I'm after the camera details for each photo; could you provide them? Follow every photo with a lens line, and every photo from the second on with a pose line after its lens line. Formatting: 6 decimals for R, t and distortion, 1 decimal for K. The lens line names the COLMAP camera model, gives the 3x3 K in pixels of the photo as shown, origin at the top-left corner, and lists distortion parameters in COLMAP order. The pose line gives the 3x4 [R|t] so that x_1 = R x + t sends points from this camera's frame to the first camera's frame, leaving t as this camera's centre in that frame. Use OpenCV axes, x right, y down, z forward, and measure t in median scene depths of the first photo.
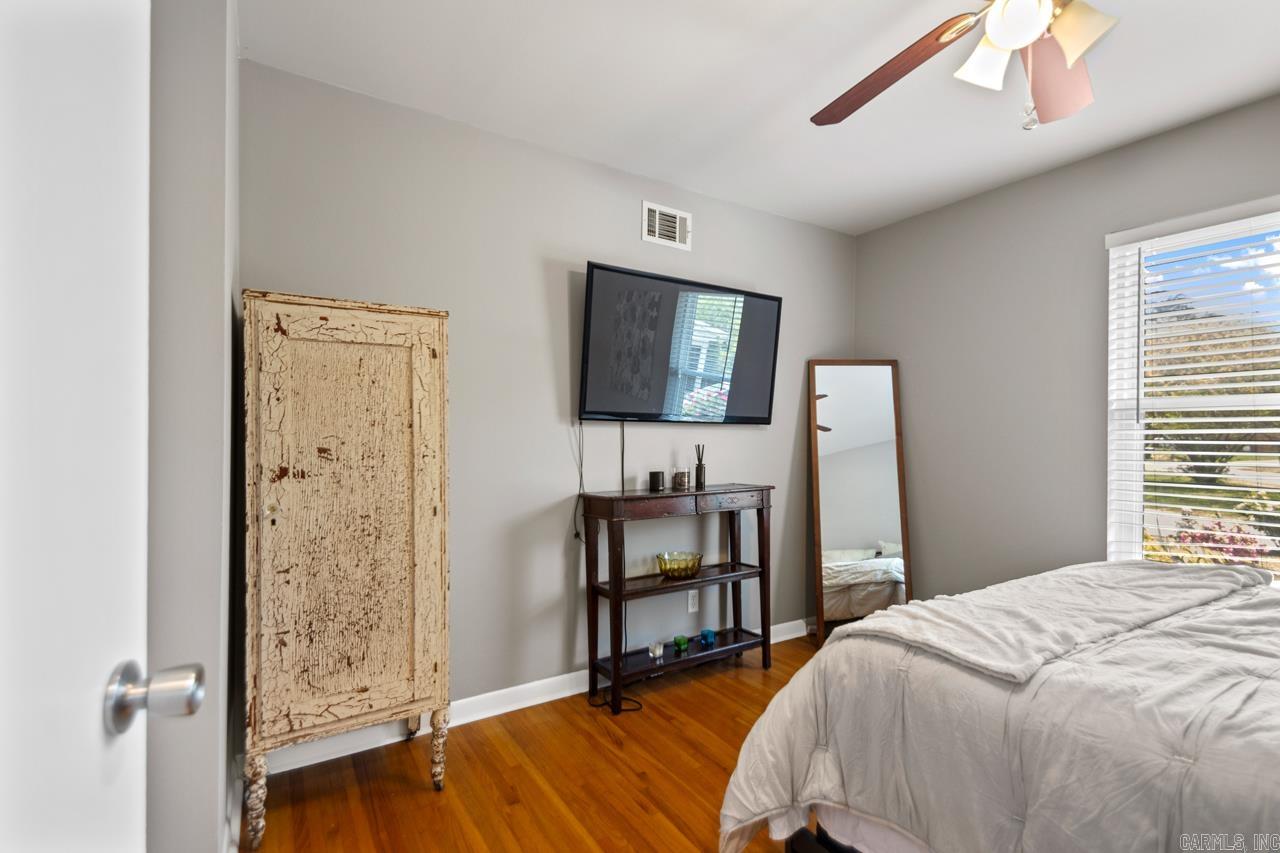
lens RADIAL K [[590.5, 0, 626.6], [0, 590.5, 433.1], [0, 0, 1]] dist [0.018166, -0.014726]
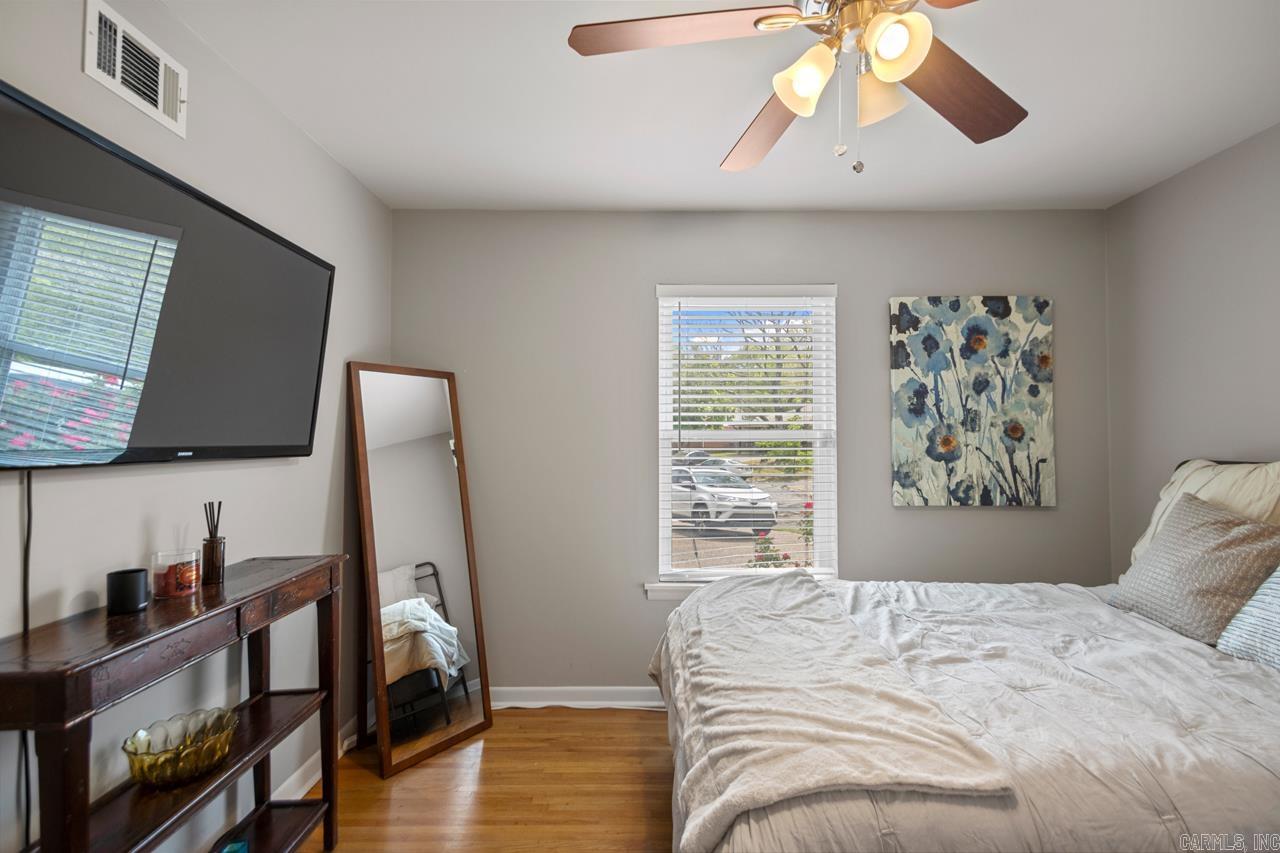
lens RADIAL K [[590.5, 0, 646.5], [0, 590.5, 426.2], [0, 0, 1]] dist [0.018166, -0.014726]
pose [[0.506767, 0.011685, 0.862004, -0.144529], [-0.000998, 0.999915, -0.012968, -0.042798], [-0.862083, 0.005711, 0.506736, 0.384784]]
